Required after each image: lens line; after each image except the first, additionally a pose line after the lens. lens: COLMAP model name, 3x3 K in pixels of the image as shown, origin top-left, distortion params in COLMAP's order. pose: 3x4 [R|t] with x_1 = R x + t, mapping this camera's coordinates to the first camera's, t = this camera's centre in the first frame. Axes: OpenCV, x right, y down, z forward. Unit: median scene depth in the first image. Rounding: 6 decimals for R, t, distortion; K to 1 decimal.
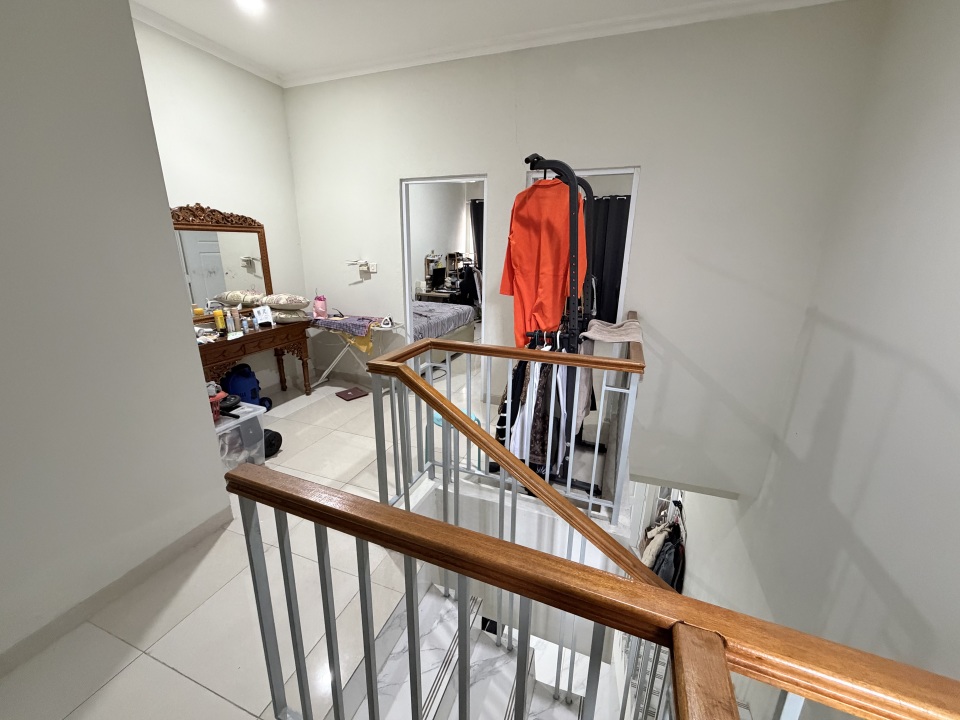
lens RADIAL K [[382.9, 0, 475.5], [0, 382.9, 357.8], [0, 0, 1]] dist [-0.000773, 0.000527]
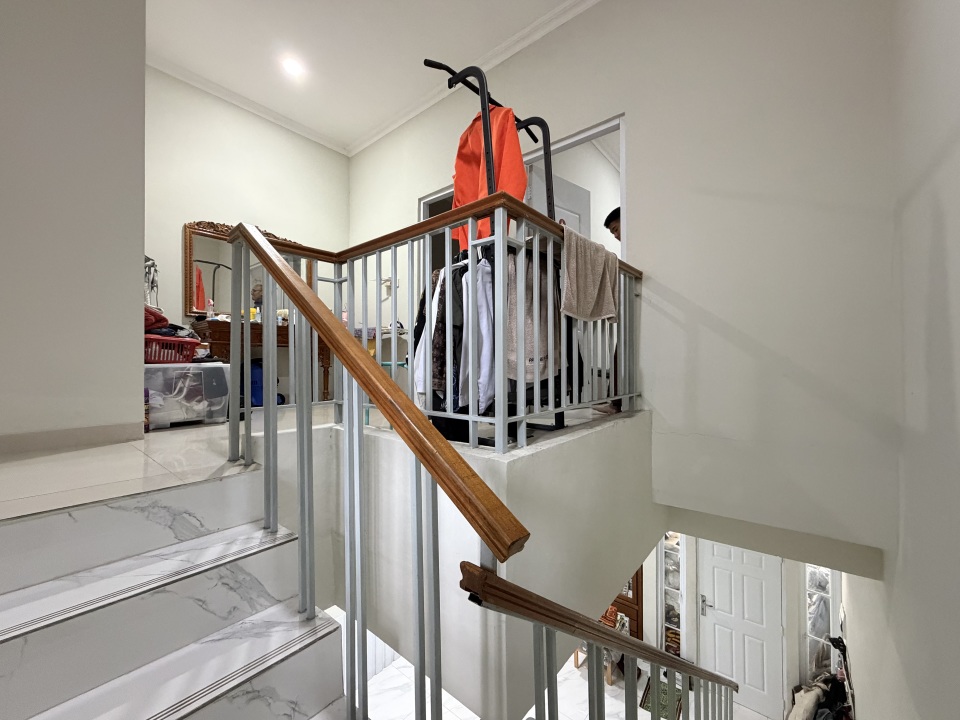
lens RADIAL K [[382.9, 0, 480.1], [0, 382.9, 359.3], [0, 0, 1]] dist [-0.000773, 0.000527]
pose [[0.946677, -0.019915, -0.321570, 0.462900], [-0.076959, 0.955219, -0.285717, 0.401604], [0.312859, 0.295229, 0.902751, 0.297222]]
